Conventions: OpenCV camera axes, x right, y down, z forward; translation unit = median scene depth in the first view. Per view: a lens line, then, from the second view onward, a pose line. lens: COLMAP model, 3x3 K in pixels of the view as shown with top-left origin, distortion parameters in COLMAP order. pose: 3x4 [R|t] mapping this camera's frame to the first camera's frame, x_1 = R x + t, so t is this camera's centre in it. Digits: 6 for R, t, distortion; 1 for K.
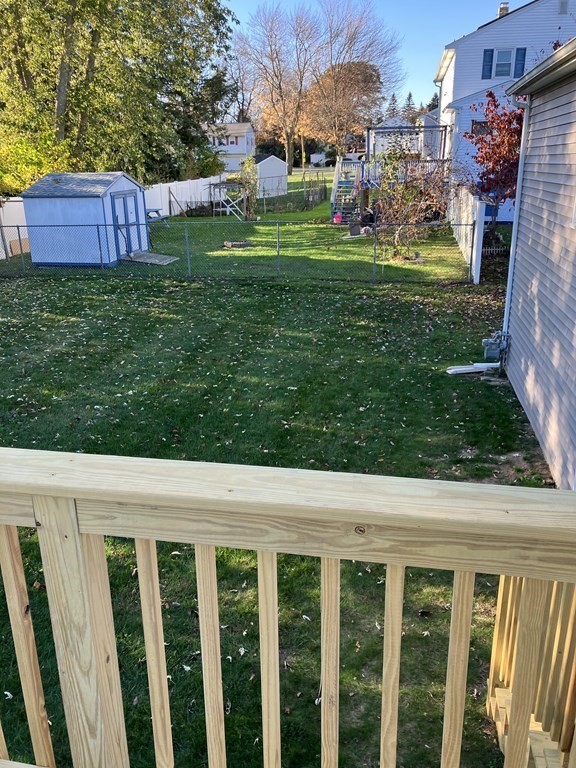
lens RADIAL K [[629.1, 0, 288.0], [0, 629.1, 384.0], [0, 0, 1]] dist [0.014139, 0.001065]
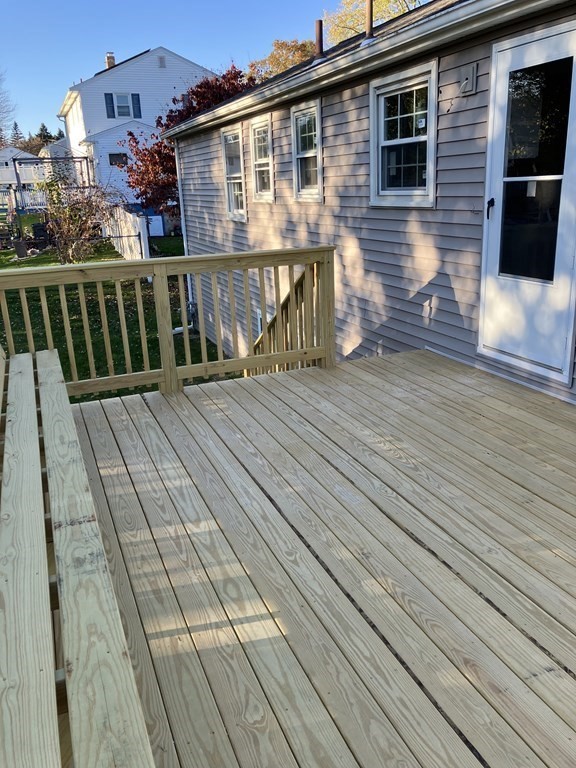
lens RADIAL K [[629.1, 0, 288.0], [0, 629.1, 384.0], [0, 0, 1]] dist [0.014139, 0.001065]
pose [[0.844740, -0.182527, 0.503089, -0.098161], [0.202825, 0.979105, 0.014667, 0.054947], [-0.495254, 0.089649, 0.864110, -0.143129]]
